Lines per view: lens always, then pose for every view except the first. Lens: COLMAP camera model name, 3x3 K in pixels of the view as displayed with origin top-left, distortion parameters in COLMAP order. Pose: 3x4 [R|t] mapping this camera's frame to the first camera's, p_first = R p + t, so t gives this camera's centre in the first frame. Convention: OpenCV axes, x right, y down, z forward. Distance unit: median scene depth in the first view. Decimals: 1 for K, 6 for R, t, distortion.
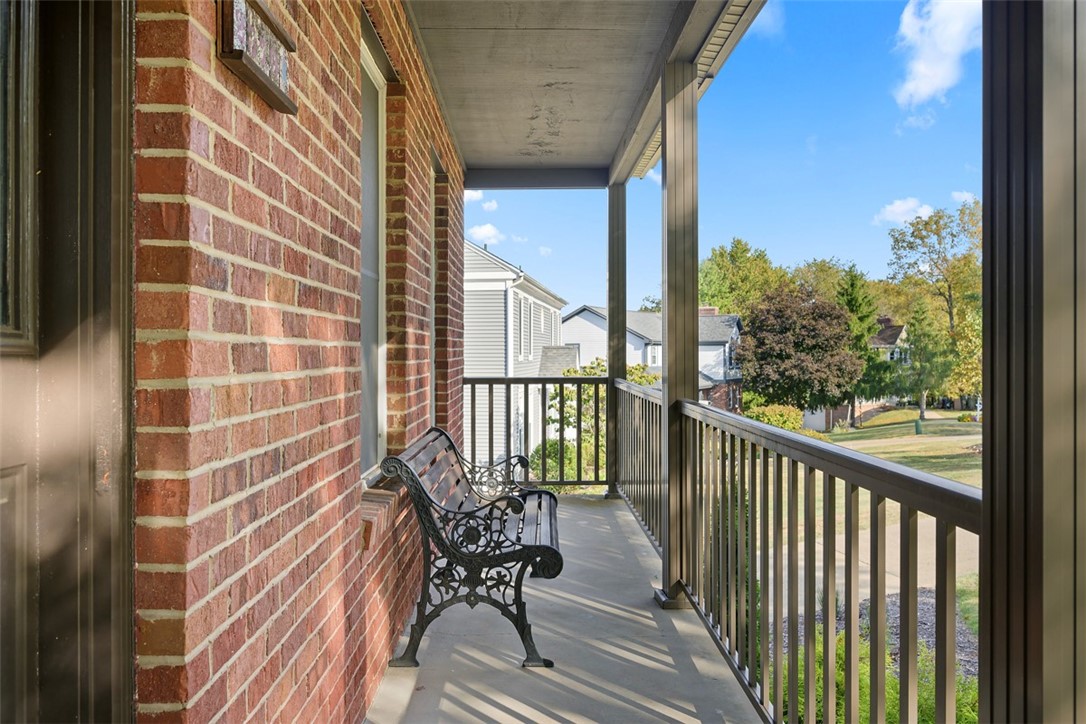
lens RADIAL K [[857.5, 0, 543.1], [0, 857.5, 351.7], [0, 0, 1]] dist [0.002197, -0.000304]
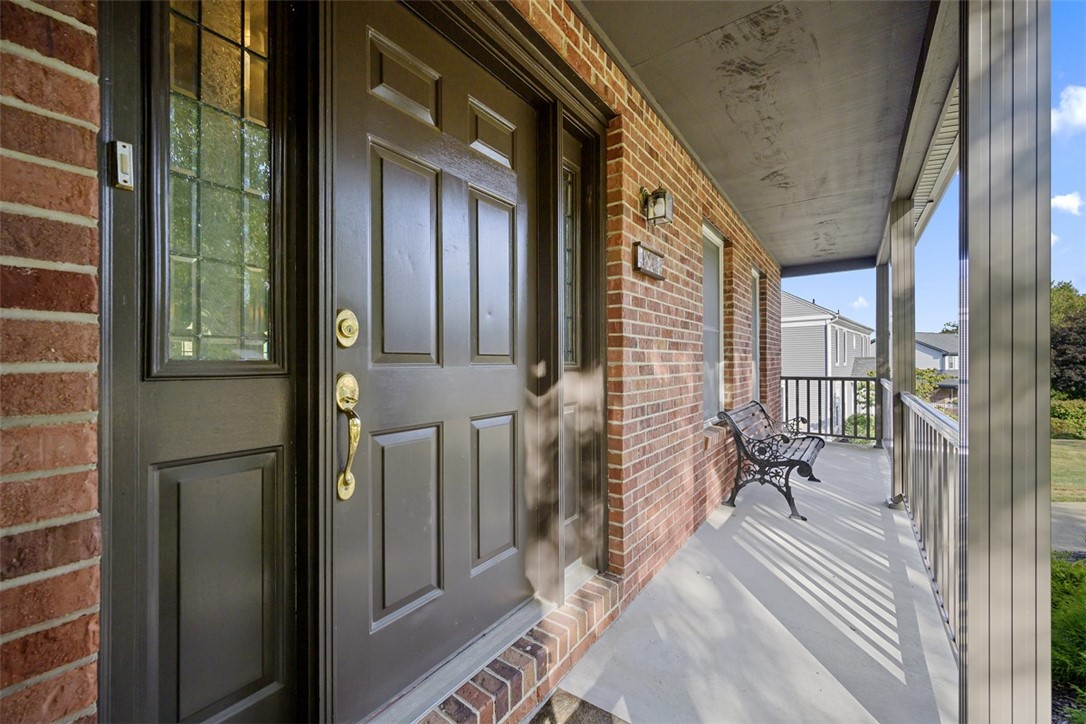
lens RADIAL K [[426.1, 0, 542.2], [0, 426.1, 360.4], [0, 0, 1]] dist [-0.003324, -0.000063]
pose [[0.795339, -0.003973, -0.606152, 0.125195], [0.003957, 0.999991, -0.001363, -0.012751], [0.606152, -0.001315, 0.795348, -0.175552]]
